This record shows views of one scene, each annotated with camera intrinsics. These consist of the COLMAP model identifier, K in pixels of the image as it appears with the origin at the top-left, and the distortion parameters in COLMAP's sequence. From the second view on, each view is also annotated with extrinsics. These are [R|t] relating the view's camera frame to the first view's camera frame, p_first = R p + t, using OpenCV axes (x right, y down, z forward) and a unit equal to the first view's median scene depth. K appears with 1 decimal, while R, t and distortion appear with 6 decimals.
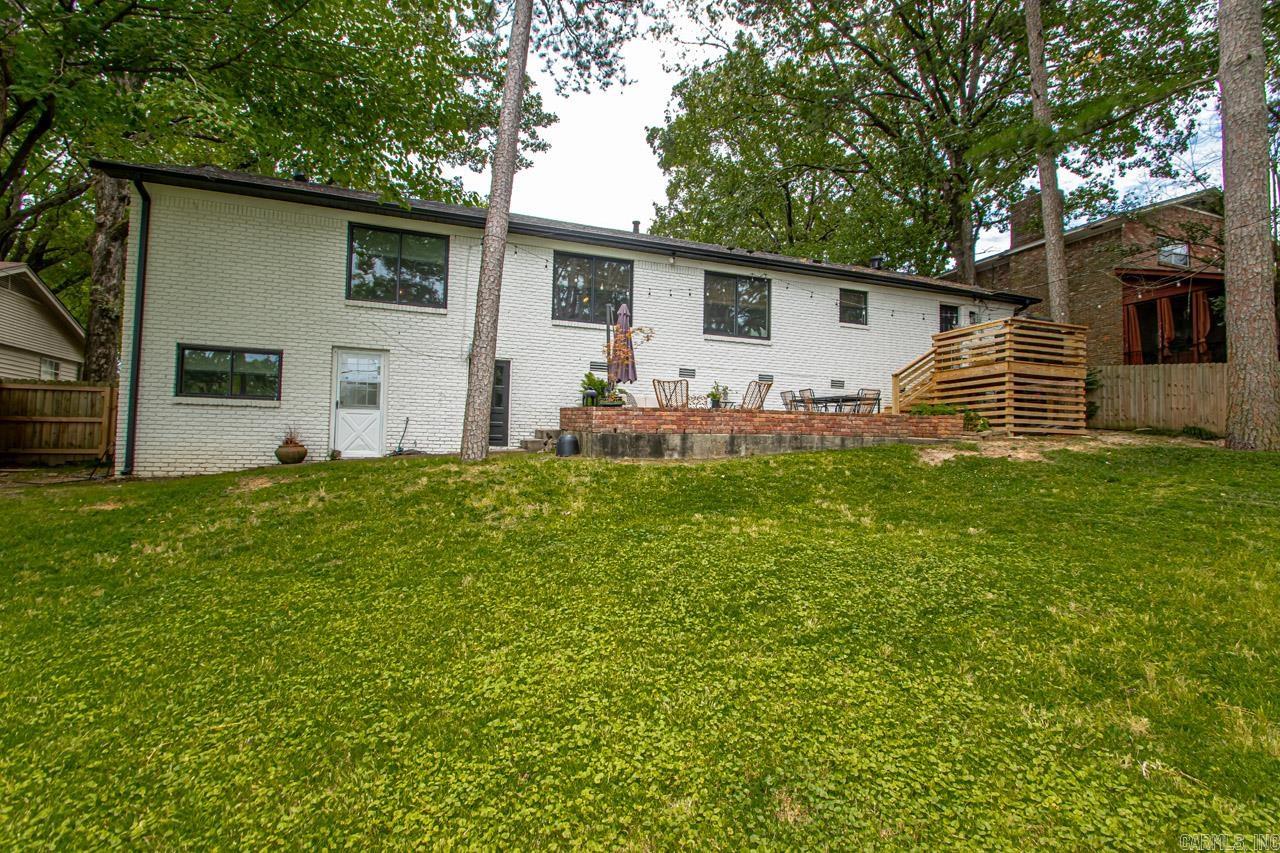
lens RADIAL K [[596.3, 0, 651.9], [0, 596.3, 420.3], [0, 0, 1]] dist [0.021338, -0.019170]
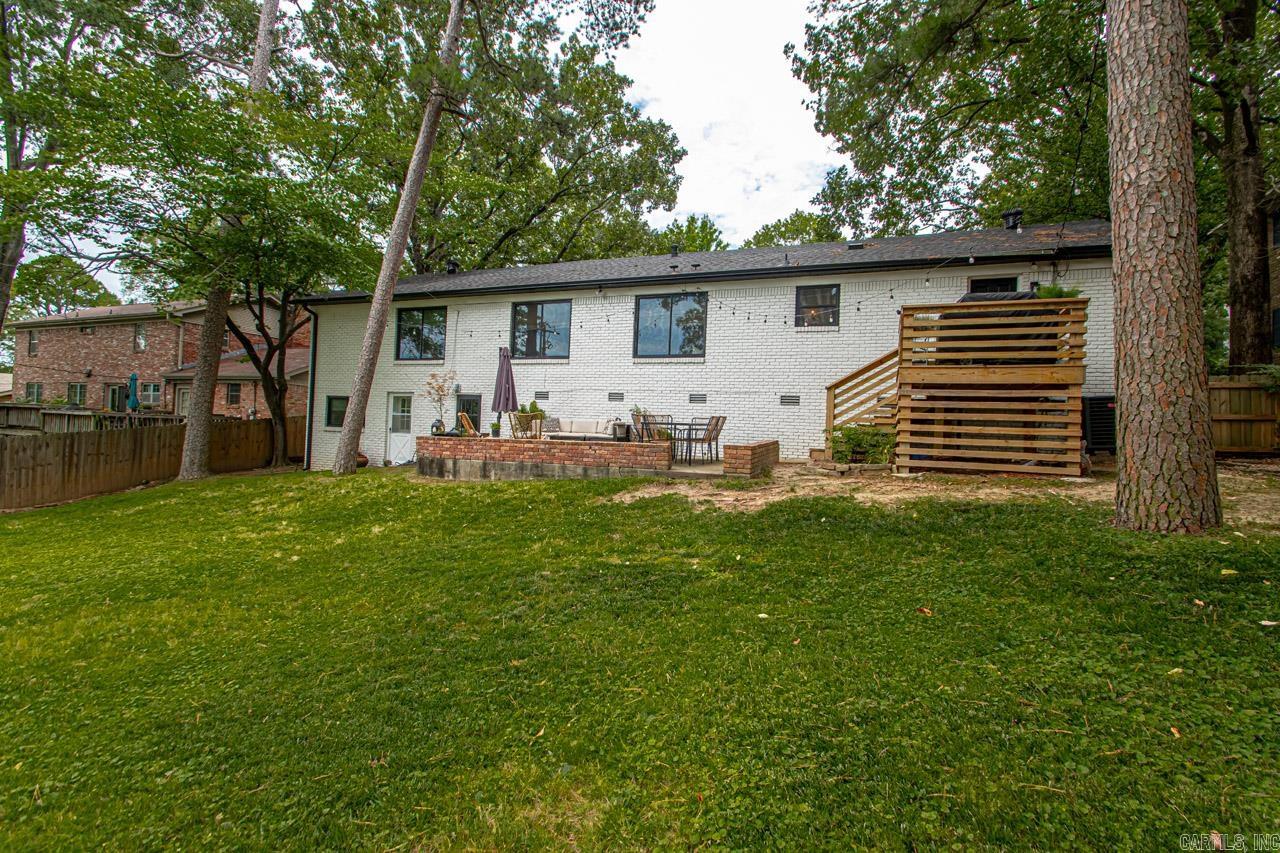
lens RADIAL K [[596.3, 0, 651.9], [0, 596.3, 420.3], [0, 0, 1]] dist [0.021338, -0.019170]
pose [[0.742026, -0.006684, -0.670338, 1.054830], [0.007087, 0.999973, -0.002126, -0.045585], [0.670334, -0.003174, 0.742053, 0.341026]]
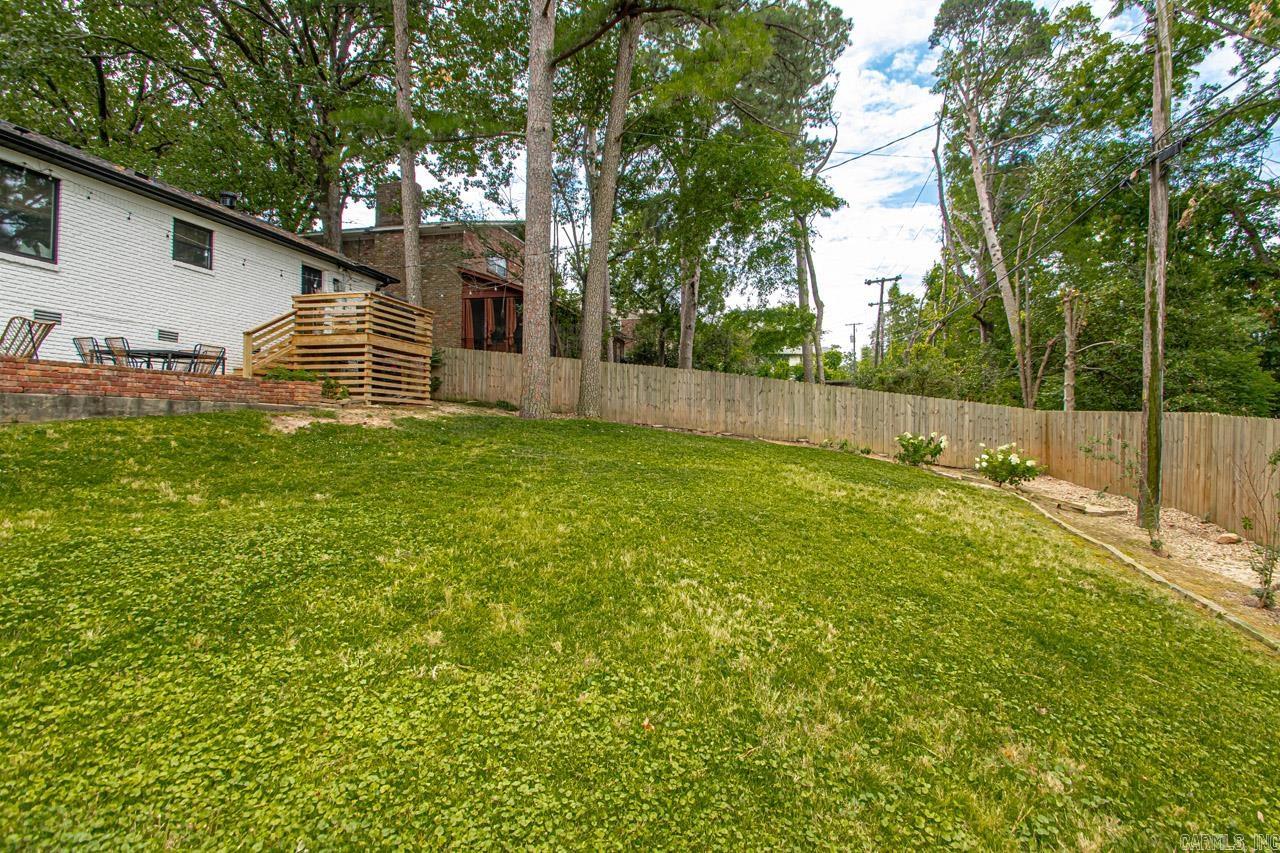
lens RADIAL K [[596.3, 0, 651.9], [0, 596.3, 420.3], [0, 0, 1]] dist [0.021338, -0.019170]
pose [[0.565480, 0.002081, 0.824760, 0.013800], [-0.044980, 0.998586, 0.028320, 0.001960], [-0.823535, -0.053112, 0.564774, -0.010355]]
